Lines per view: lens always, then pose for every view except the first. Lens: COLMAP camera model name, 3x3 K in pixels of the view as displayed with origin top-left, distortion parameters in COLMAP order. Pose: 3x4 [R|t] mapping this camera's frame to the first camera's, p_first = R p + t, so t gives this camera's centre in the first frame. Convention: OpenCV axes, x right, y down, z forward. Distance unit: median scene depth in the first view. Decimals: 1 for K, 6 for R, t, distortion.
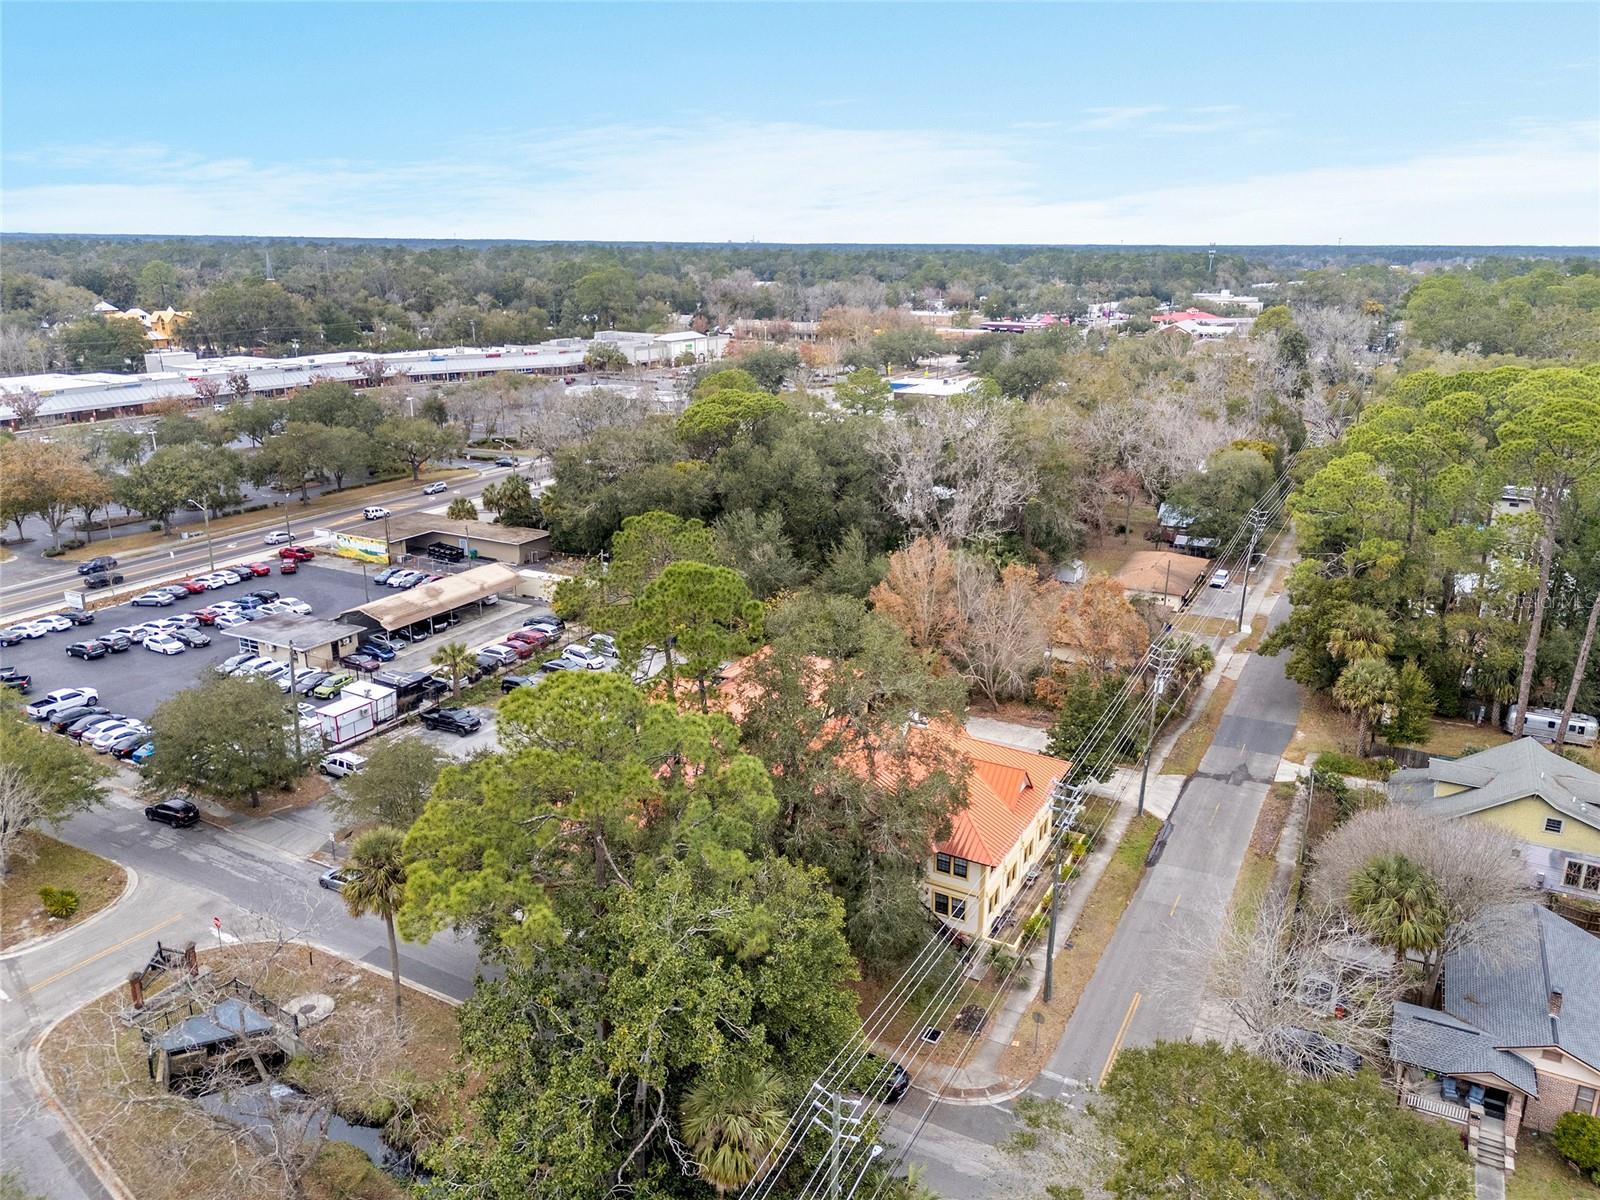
lens RADIAL K [[1141.7, 0, 800.0], [0, 1141.7, 600.0], [0, 0, 1]] dist [0.122384, -0.149873]
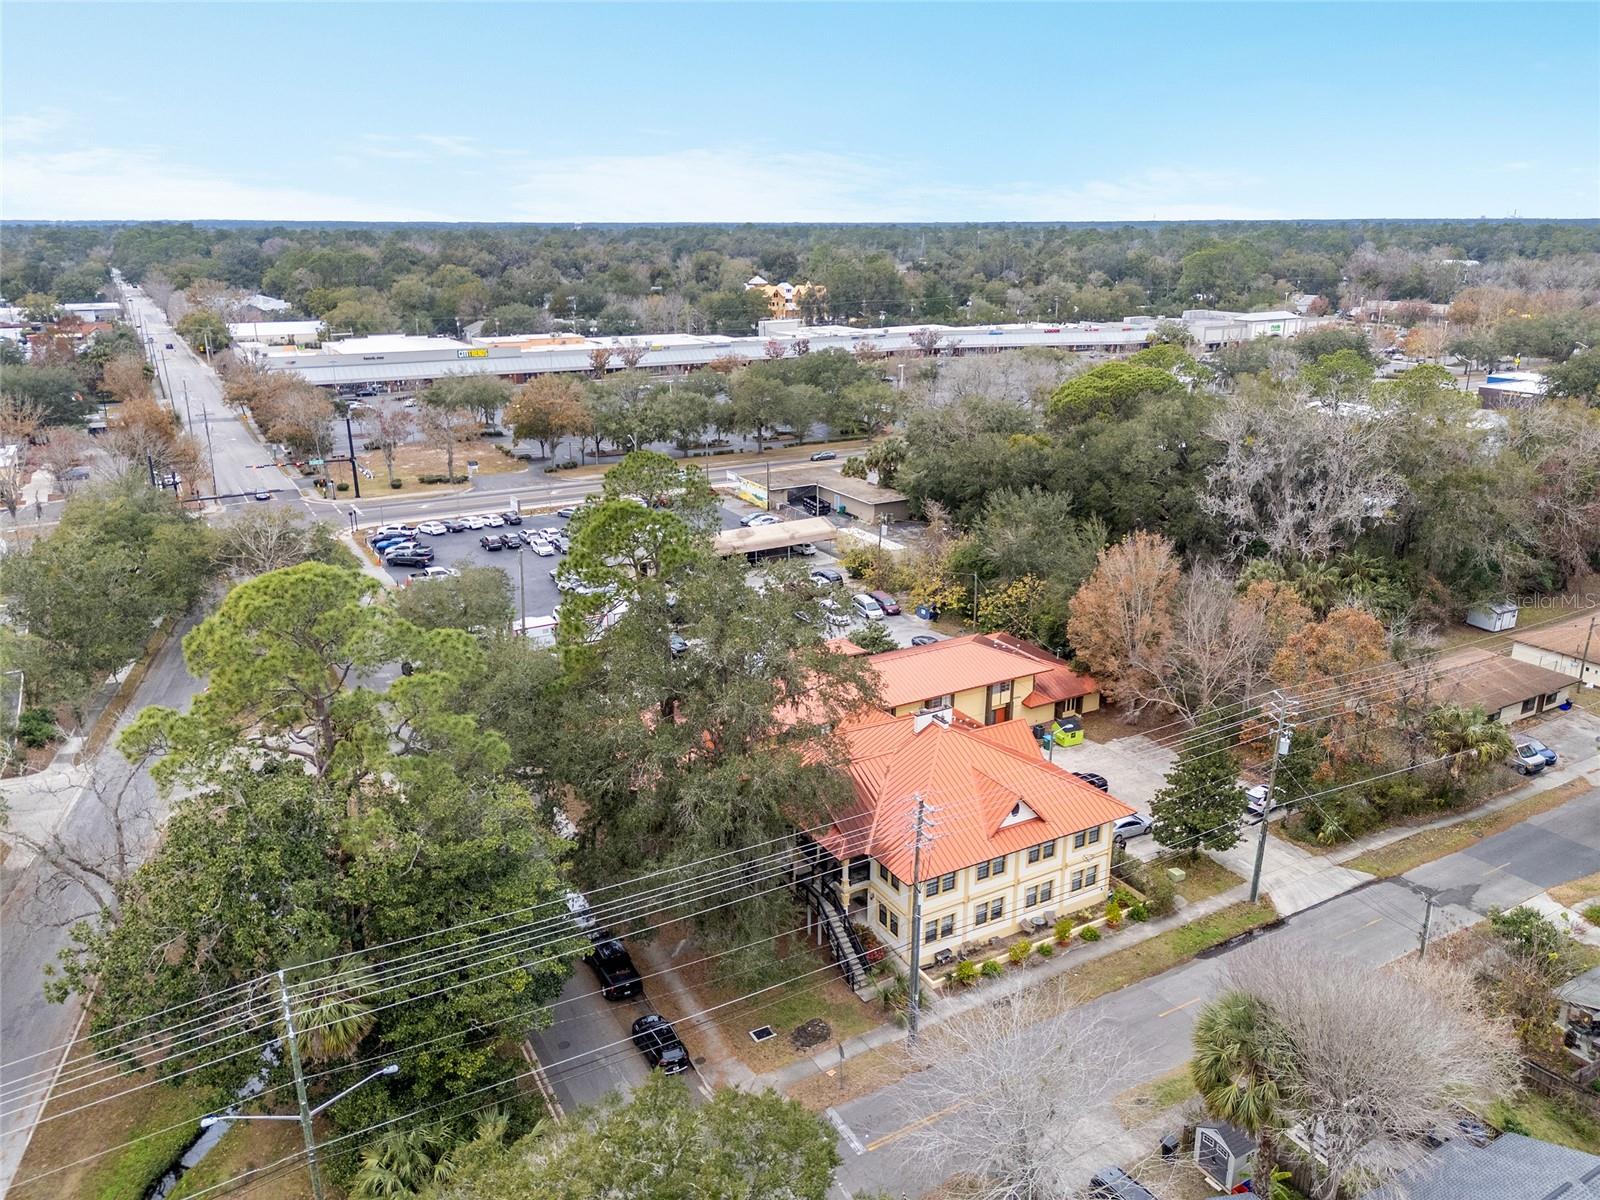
lens RADIAL K [[1141.7, 0, 800.0], [0, 1141.7, 600.0], [0, 0, 1]] dist [0.122384, -0.149873]
pose [[0.858055, 0.156125, -0.489250, 0.225808], [-0.148522, 0.987400, 0.054610, -0.010299], [0.491612, 0.025806, 0.870432, 0.080304]]
